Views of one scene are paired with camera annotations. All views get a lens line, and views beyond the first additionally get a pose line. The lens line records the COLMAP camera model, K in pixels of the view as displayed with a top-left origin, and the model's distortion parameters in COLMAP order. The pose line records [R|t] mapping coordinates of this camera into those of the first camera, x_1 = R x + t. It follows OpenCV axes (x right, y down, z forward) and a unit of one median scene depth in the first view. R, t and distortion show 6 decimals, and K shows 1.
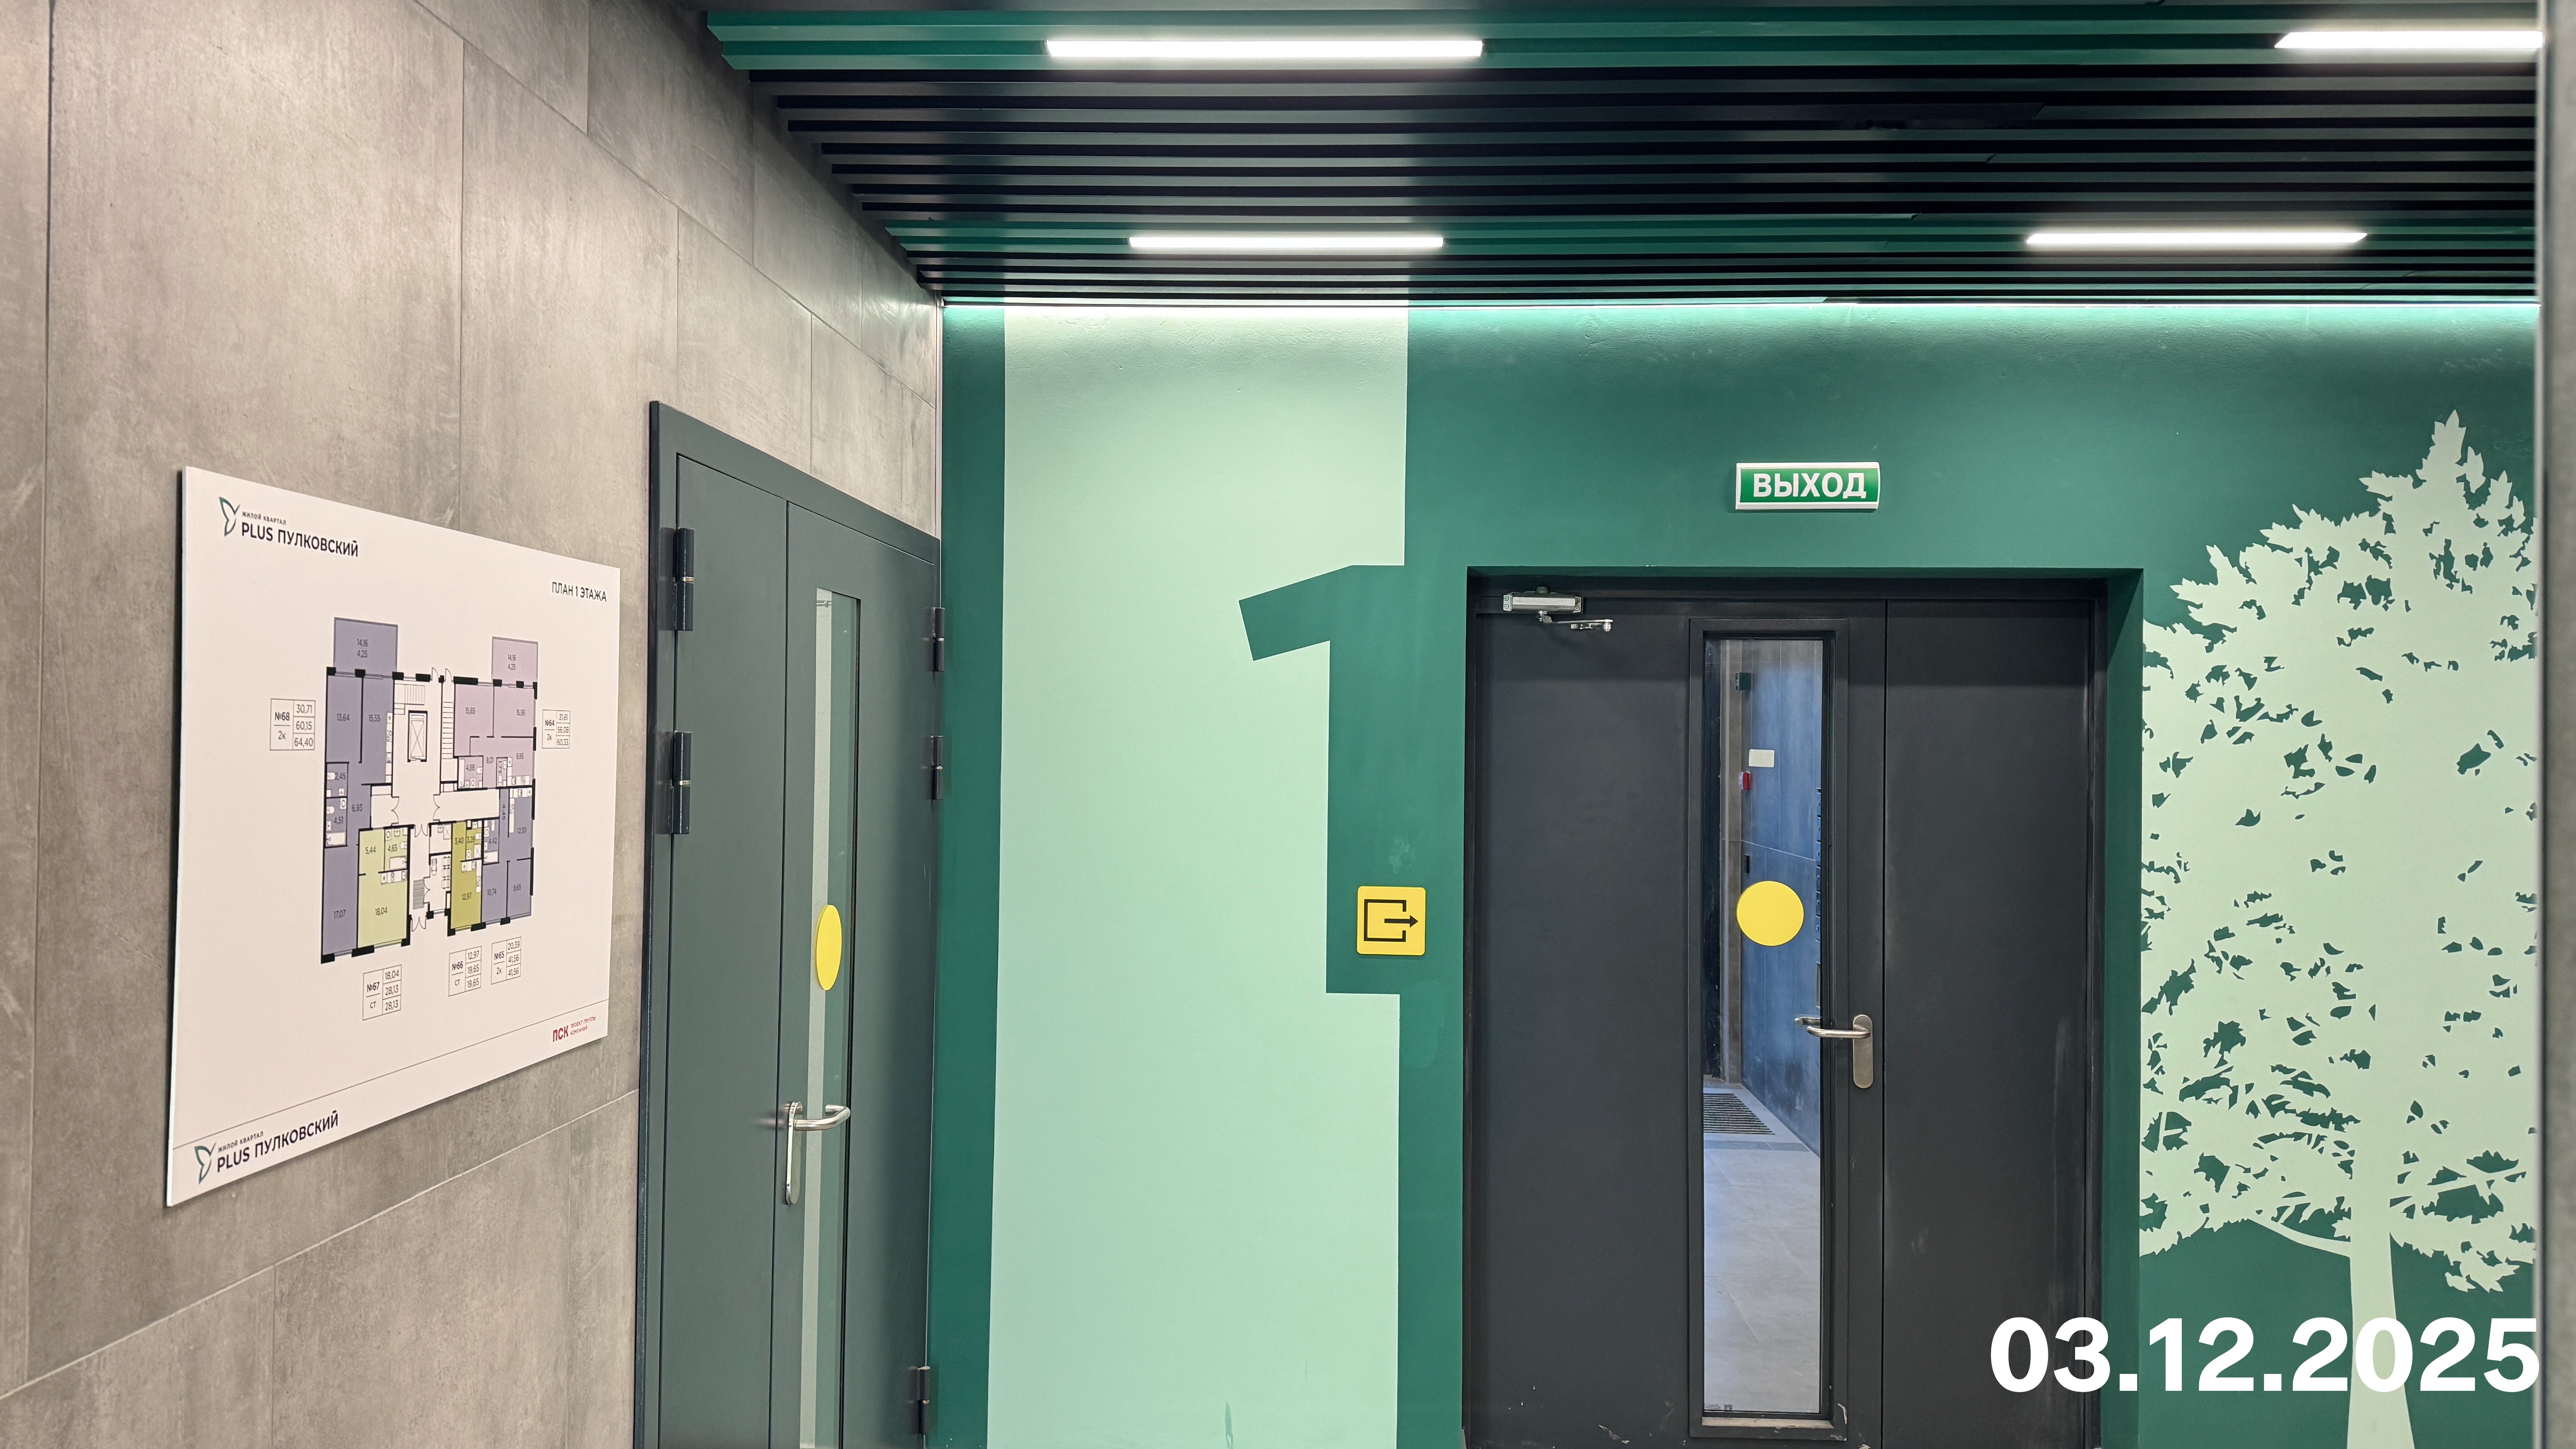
lens RADIAL K [[1781.1, 0, 1281.2], [0, 1781.1, 713.3], [0, 0, 1]] dist [0.087745, -0.129450]
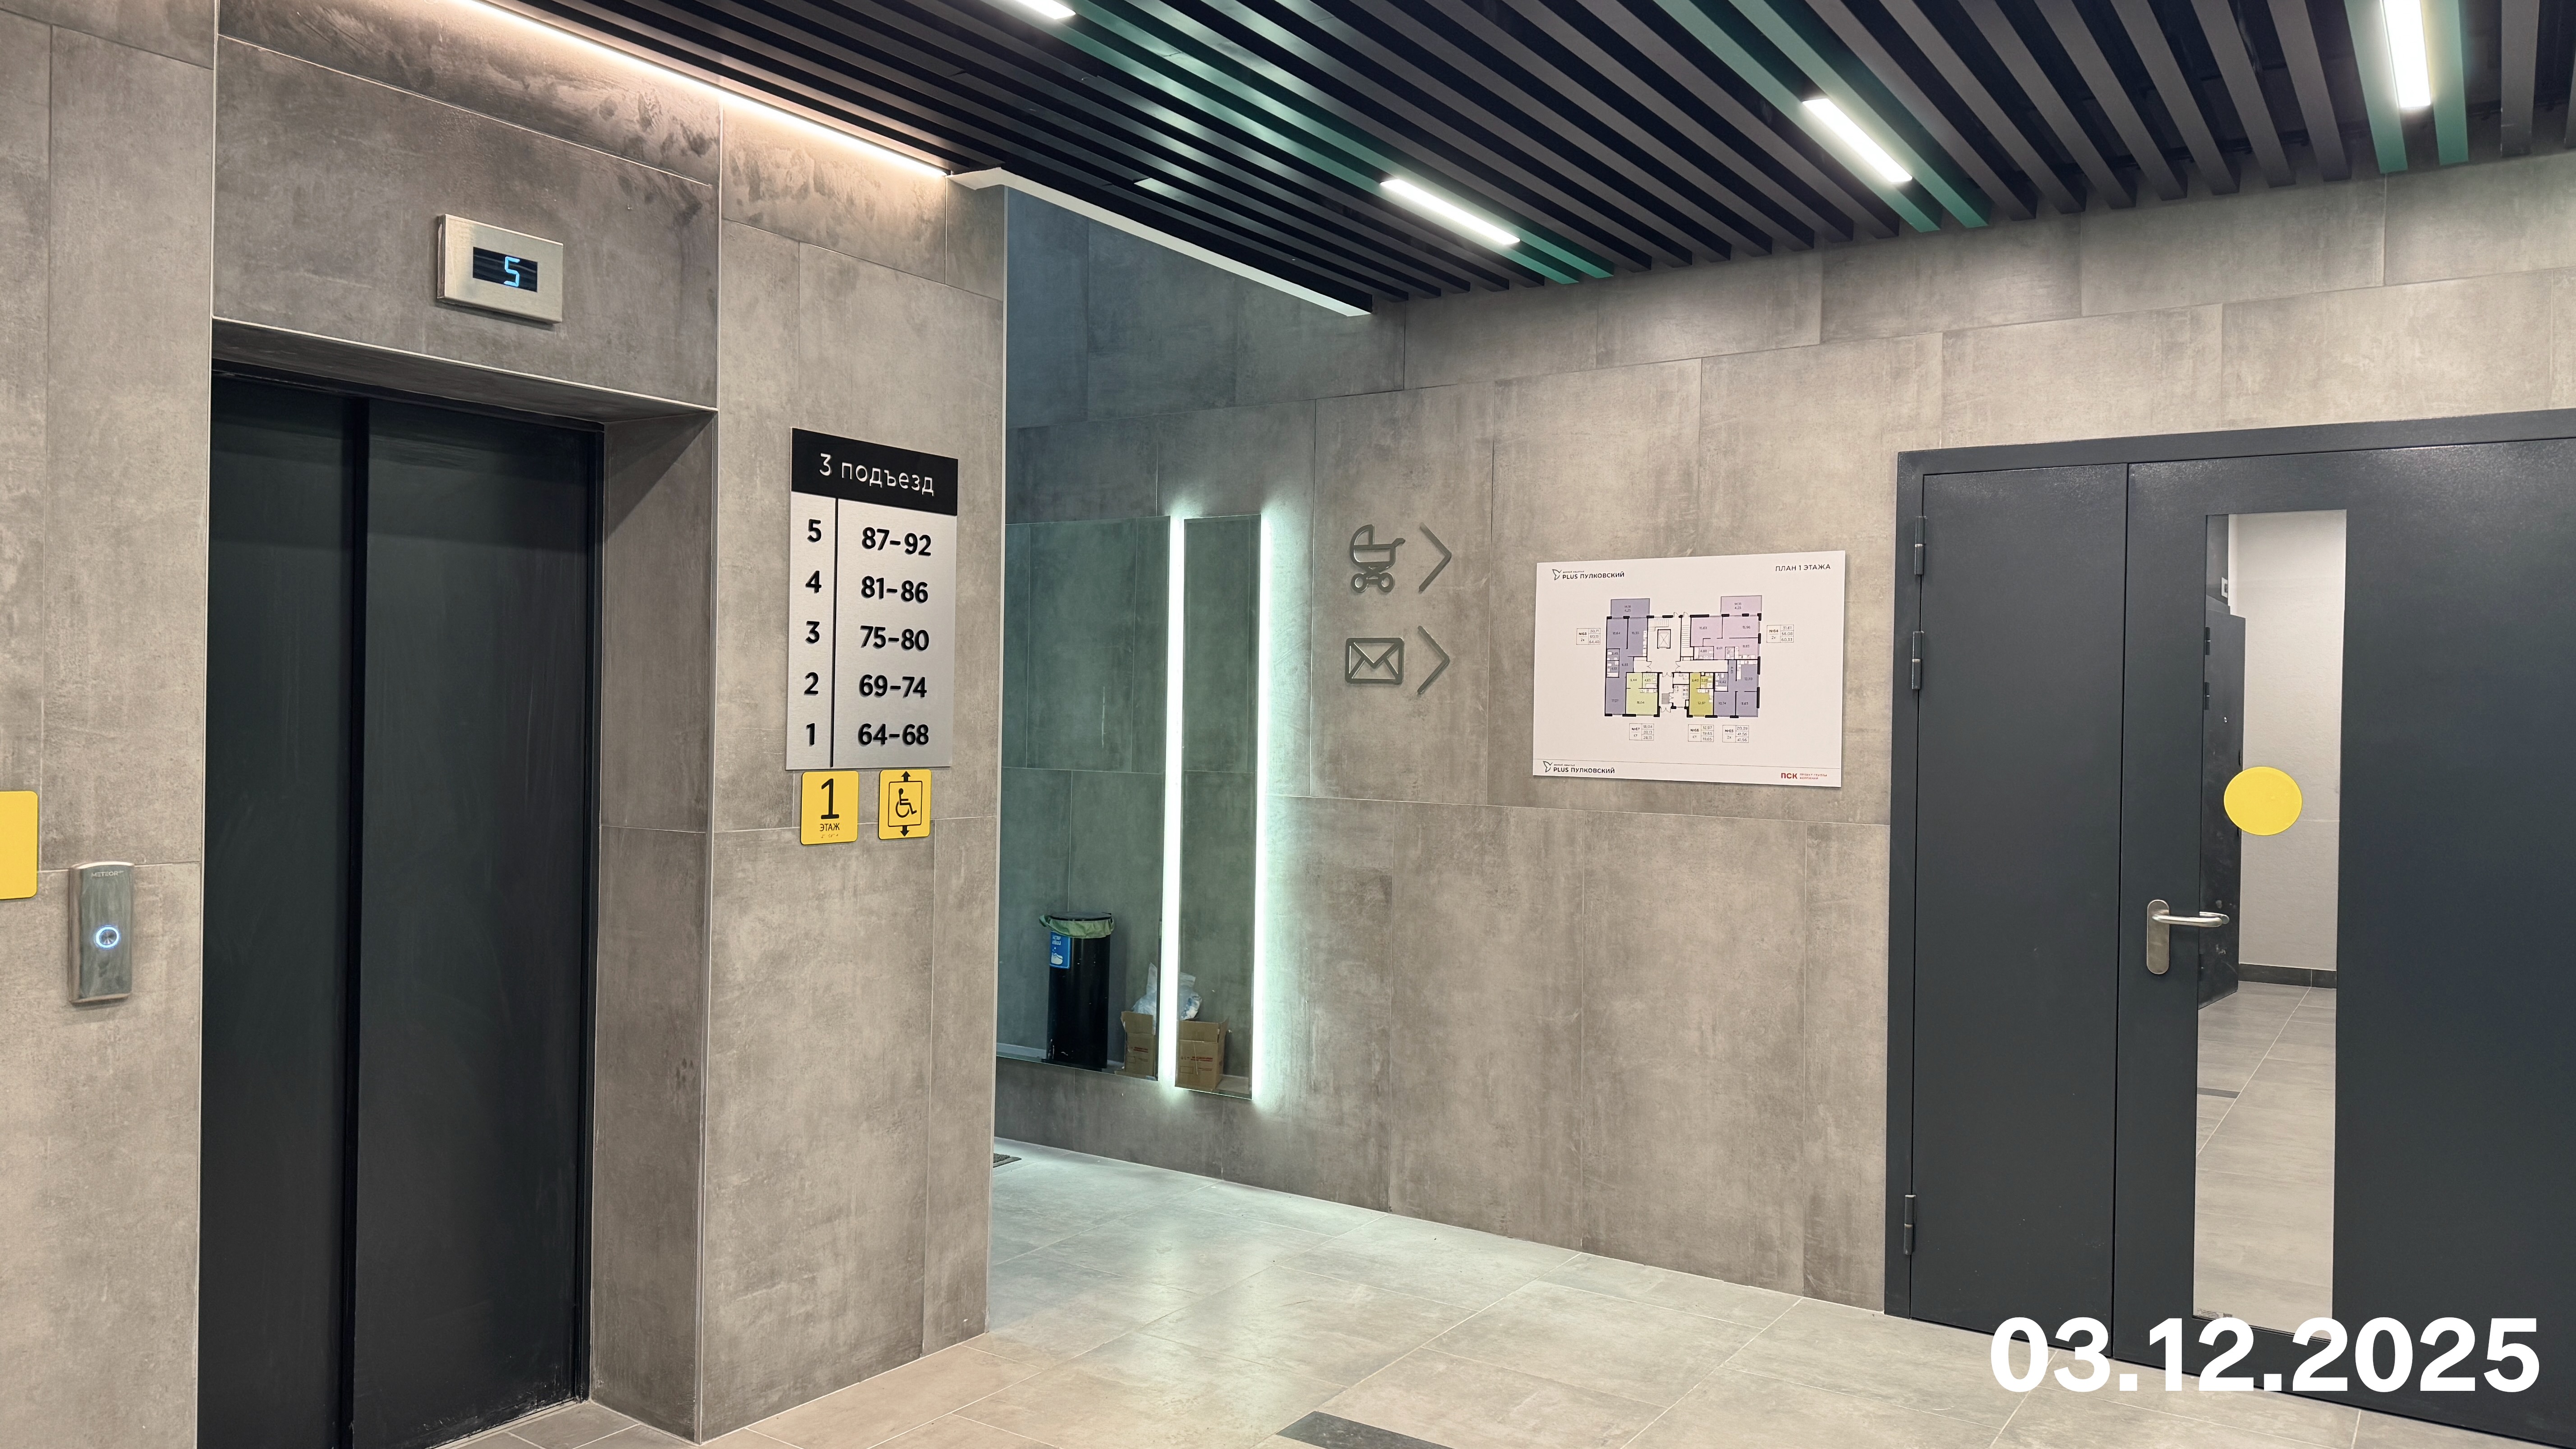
lens RADIAL K [[1781.1, 0, 1288.4], [0, 1781.1, 733.0], [0, 0, 1]] dist [0.087745, -0.129450]
pose [[-0.514106, -0.024928, -0.857365, 2.256774], [-0.017621, 0.999674, -0.018500, 0.229998], [0.857546, 0.005596, -0.514377, 2.062691]]
